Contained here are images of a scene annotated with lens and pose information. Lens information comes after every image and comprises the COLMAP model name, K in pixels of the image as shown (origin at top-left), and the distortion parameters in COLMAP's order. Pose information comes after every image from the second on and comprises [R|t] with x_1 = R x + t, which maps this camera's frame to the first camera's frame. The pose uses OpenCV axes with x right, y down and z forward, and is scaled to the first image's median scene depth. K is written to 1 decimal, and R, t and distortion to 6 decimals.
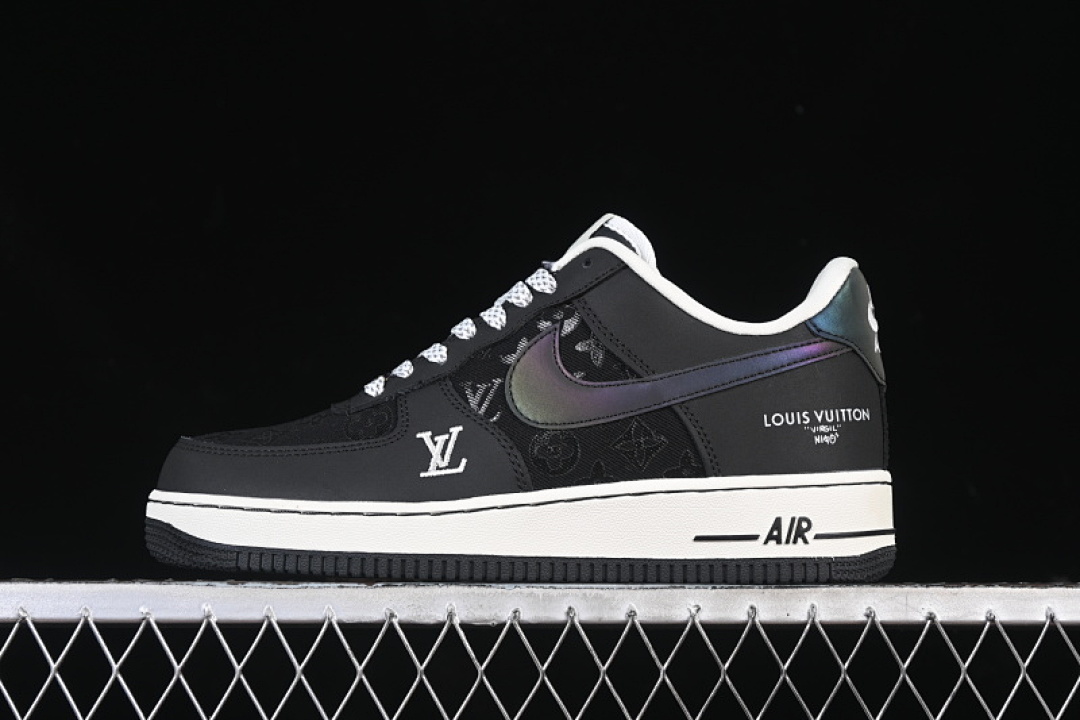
lens RADIAL K [[2333.5, 0, 540.0], [0, 2333.5, 360.0], [0, 0, 1]] dist [0.067176, 0.336387]
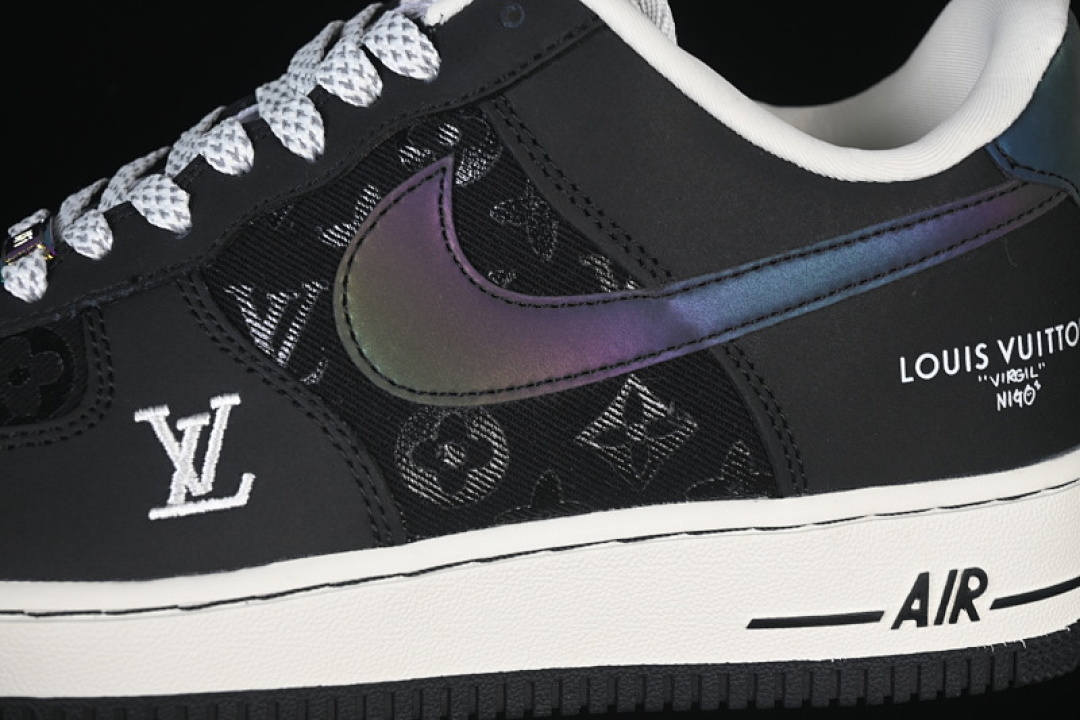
lens RADIAL K [[2333.5, 0, 540.0], [0, 2333.5, 360.0], [0, 0, 1]] dist [0.067176, 0.336387]
pose [[0.984035, -0.034186, 0.174662, -0.054508], [-0.013589, 0.964082, 0.265257, -0.097098], [-0.177457, -0.263396, 0.948226, 0.569658]]
